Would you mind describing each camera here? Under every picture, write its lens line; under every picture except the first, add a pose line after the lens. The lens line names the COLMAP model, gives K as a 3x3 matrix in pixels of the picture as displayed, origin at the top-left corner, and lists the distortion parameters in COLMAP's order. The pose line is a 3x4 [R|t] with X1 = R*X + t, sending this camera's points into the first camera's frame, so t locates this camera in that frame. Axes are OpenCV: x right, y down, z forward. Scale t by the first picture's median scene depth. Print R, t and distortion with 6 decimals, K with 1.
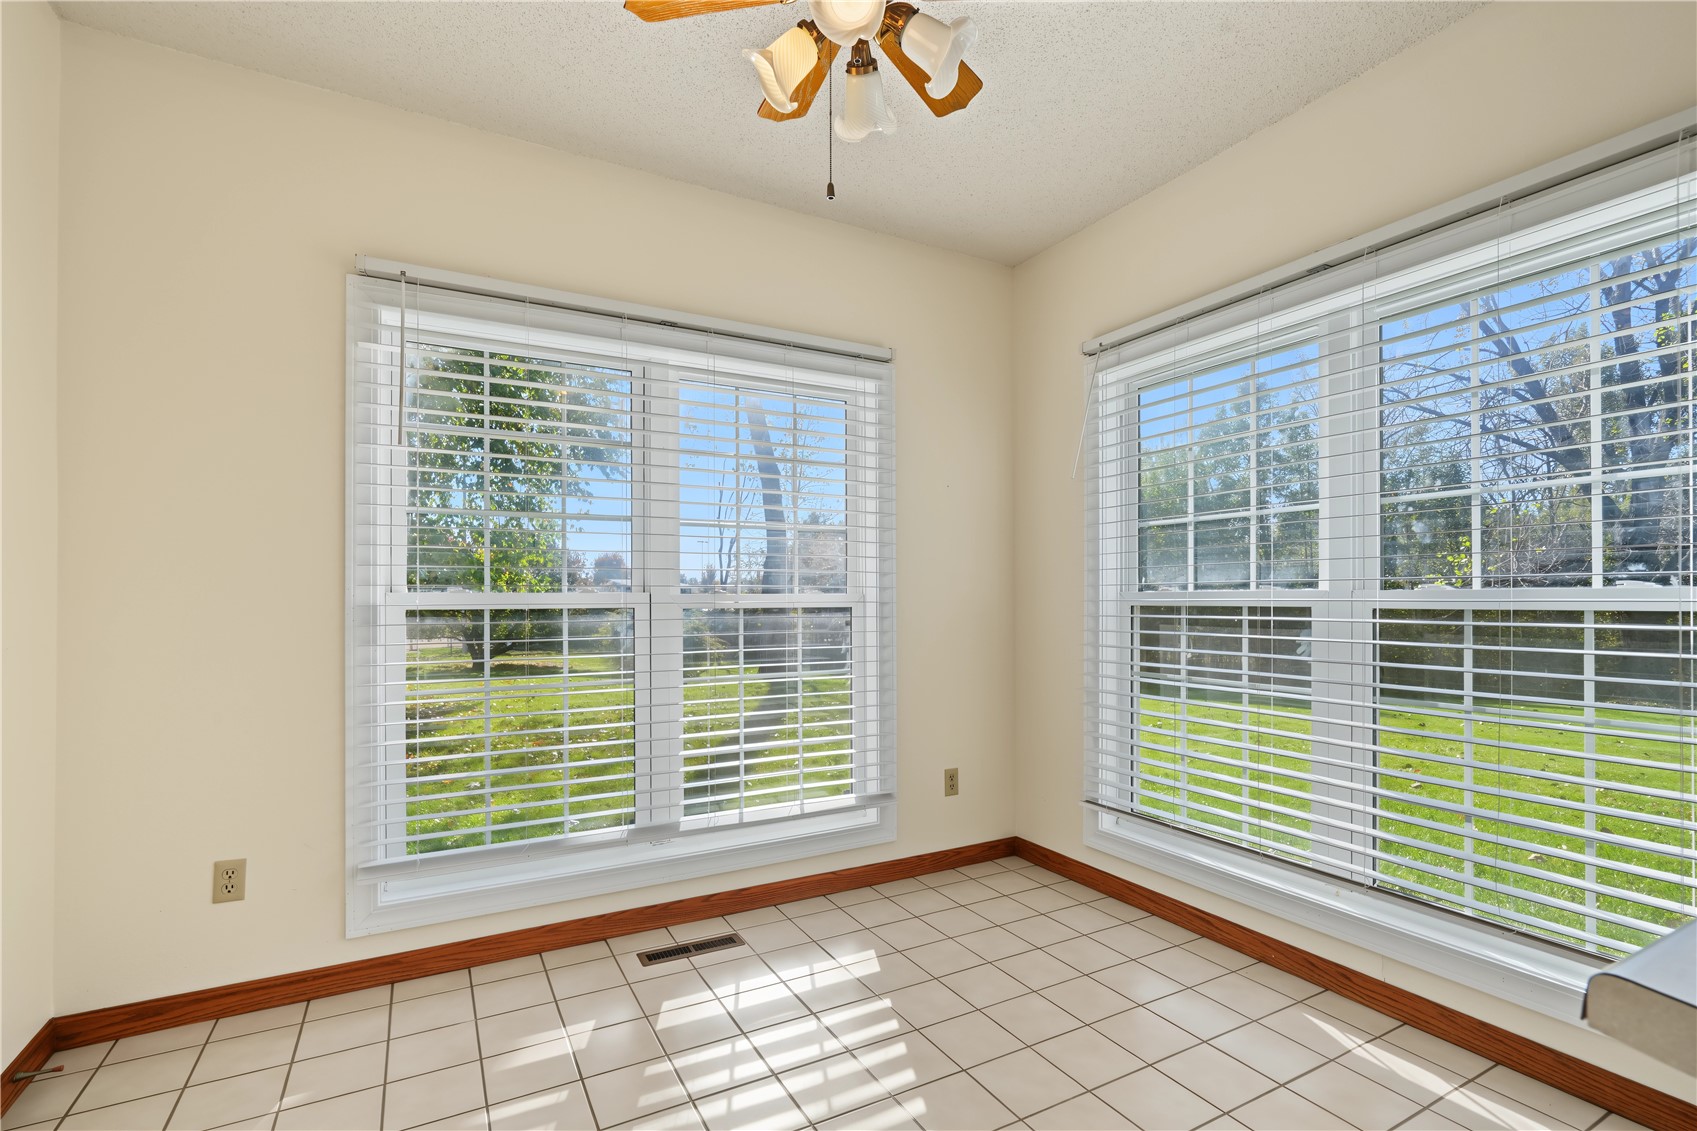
lens RADIAL K [[773.7, 0, 839.8], [0, 773.7, 592.5], [0, 0, 1]] dist [-0.005118, 0.001931]
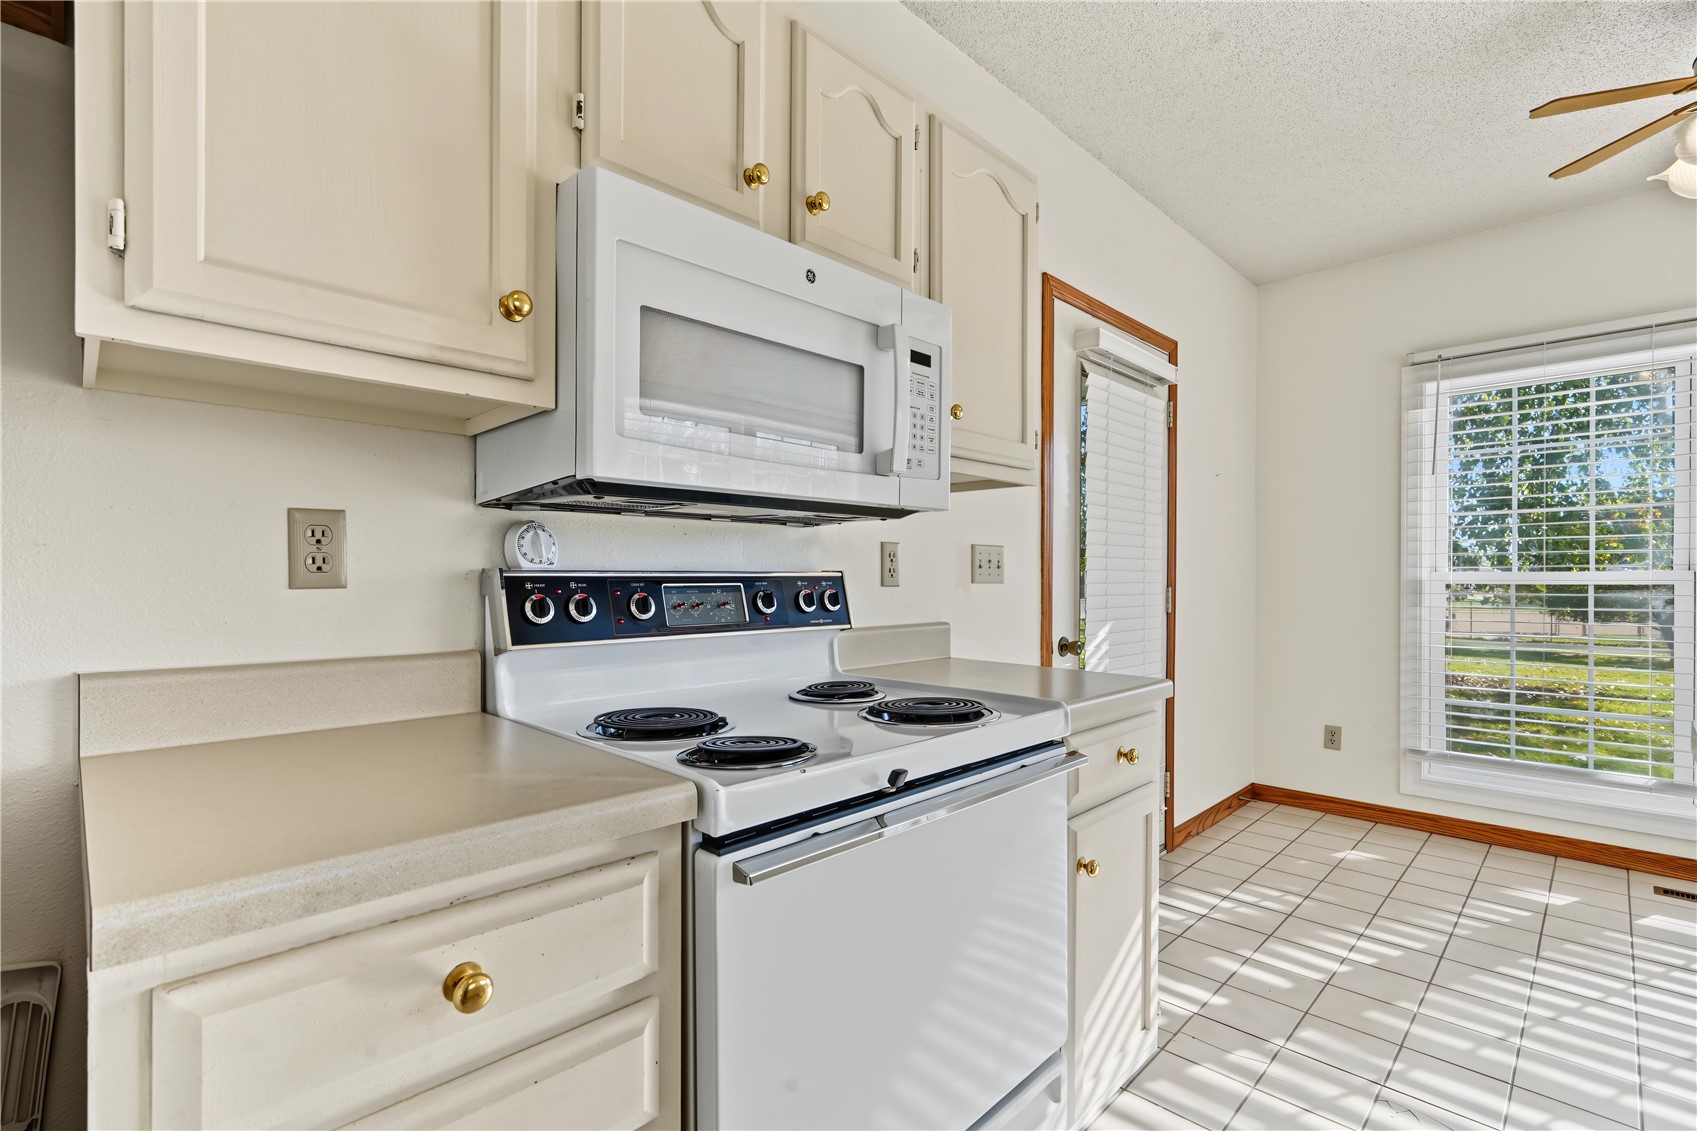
lens RADIAL K [[773.7, 0, 838.3], [0, 773.7, 581.4], [0, 0, 1]] dist [-0.005118, 0.001931]
pose [[0.269836, 0.008890, -0.962865, 0.543174], [0.006729, 0.999916, 0.011118, -0.006198], [0.962883, -0.009479, 0.269753, -0.506398]]
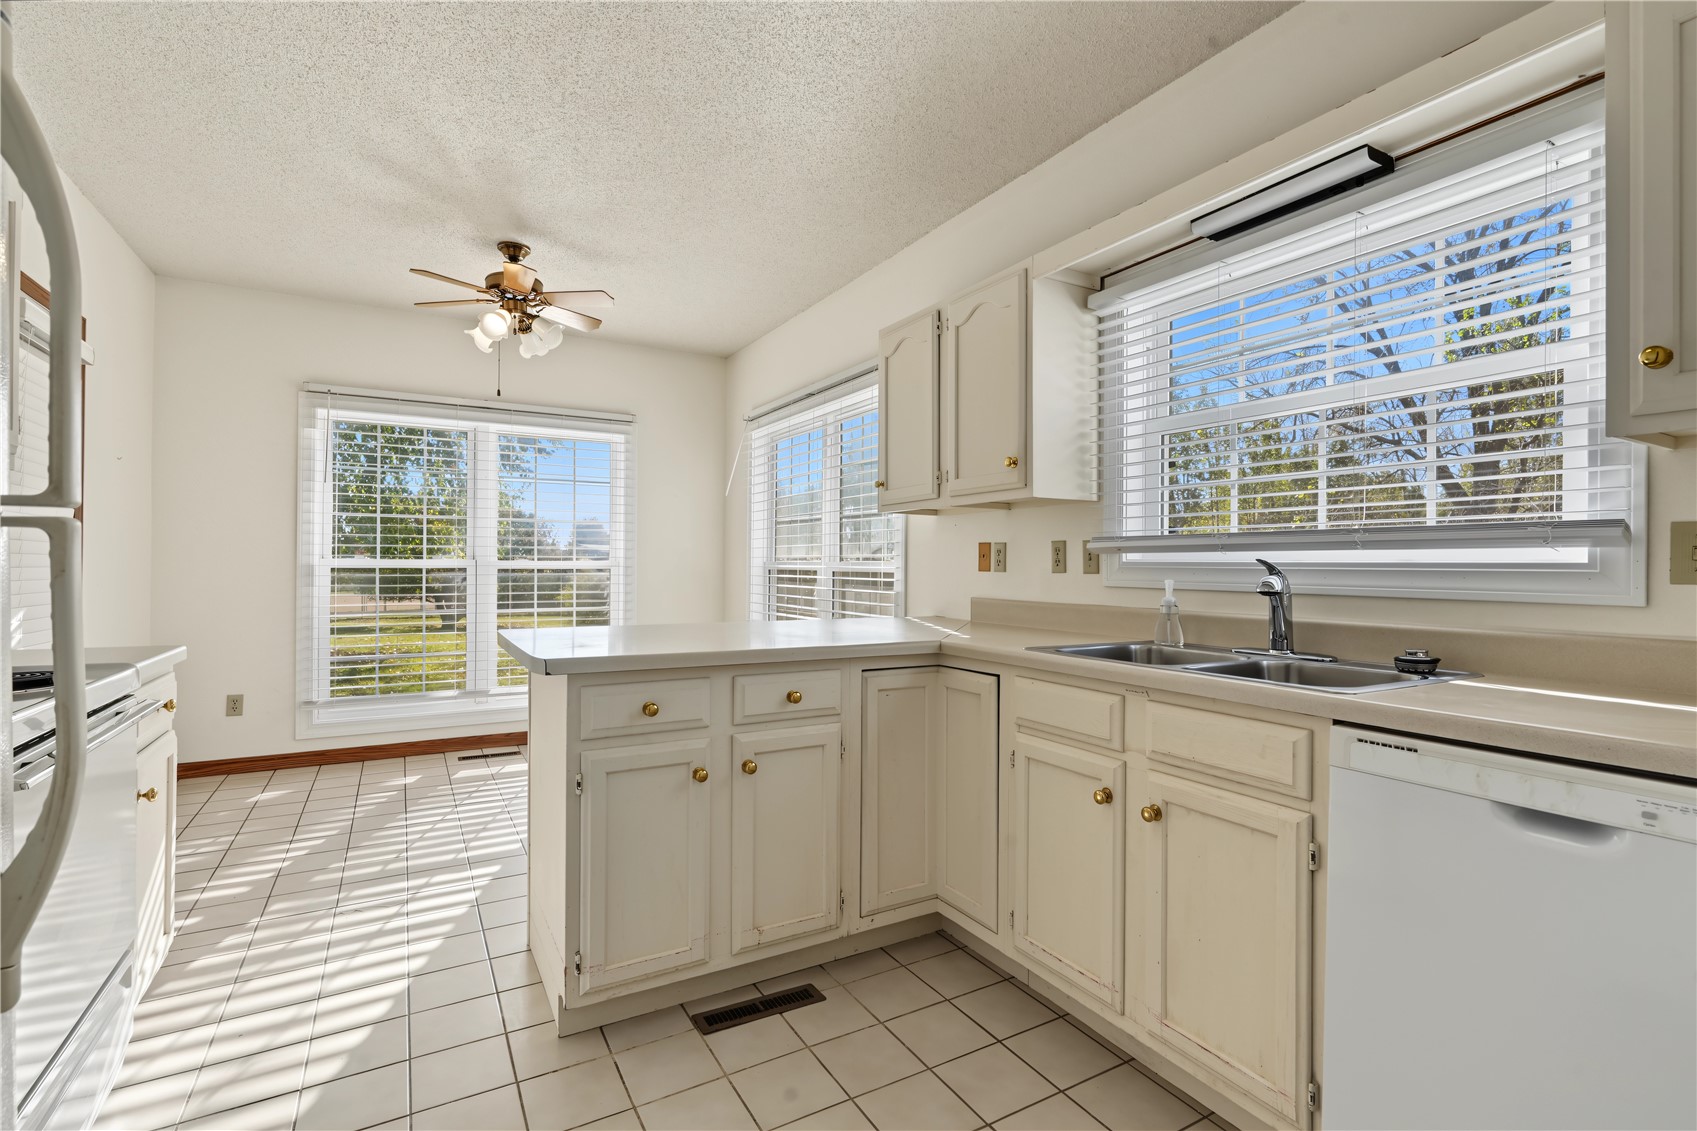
lens RADIAL K [[773.7, 0, 863.6], [0, 773.7, 563.5], [0, 0, 1]] dist [-0.005118, 0.001931]
pose [[0.999552, 0.008416, 0.028725, 0.688065], [-0.008561, 0.999951, 0.004926, -0.008889], [-0.028683, -0.005170, 0.999575, -0.925380]]
